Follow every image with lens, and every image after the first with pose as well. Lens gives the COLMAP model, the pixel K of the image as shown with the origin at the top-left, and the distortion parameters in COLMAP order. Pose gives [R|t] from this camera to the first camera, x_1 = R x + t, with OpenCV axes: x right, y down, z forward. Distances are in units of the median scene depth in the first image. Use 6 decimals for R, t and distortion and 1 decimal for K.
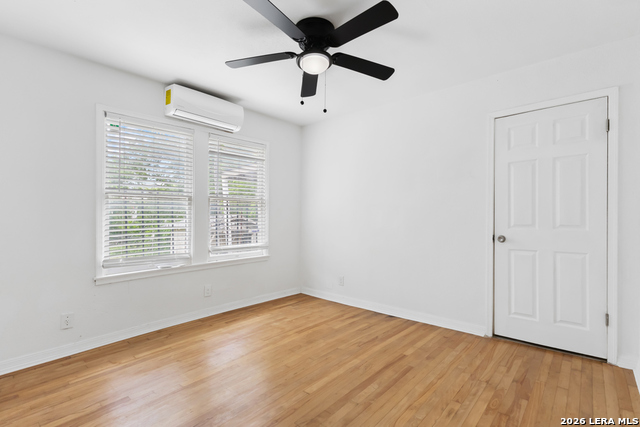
lens RADIAL K [[301.3, 0, 315.6], [0, 301.3, 215.5], [0, 0, 1]] dist [0.004345, 0.001268]
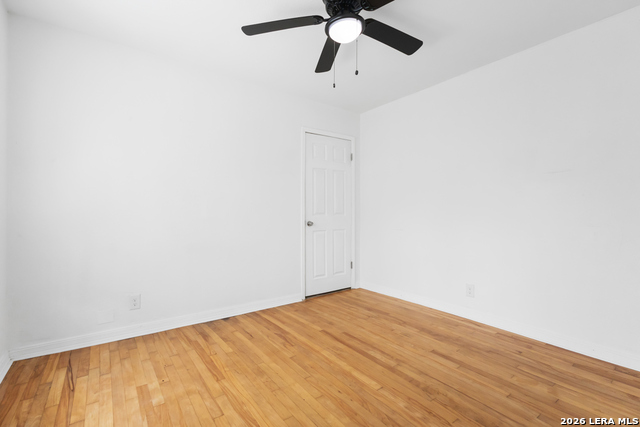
lens RADIAL K [[301.3, 0, 315.0], [0, 301.3, 213.9], [0, 0, 1]] dist [0.004345, 0.001268]
pose [[0.208540, -0.005747, 0.977997, -0.710344], [-0.005743, 0.999958, 0.007100, 0.024641], [-0.977997, -0.007097, 0.208498, 0.718371]]
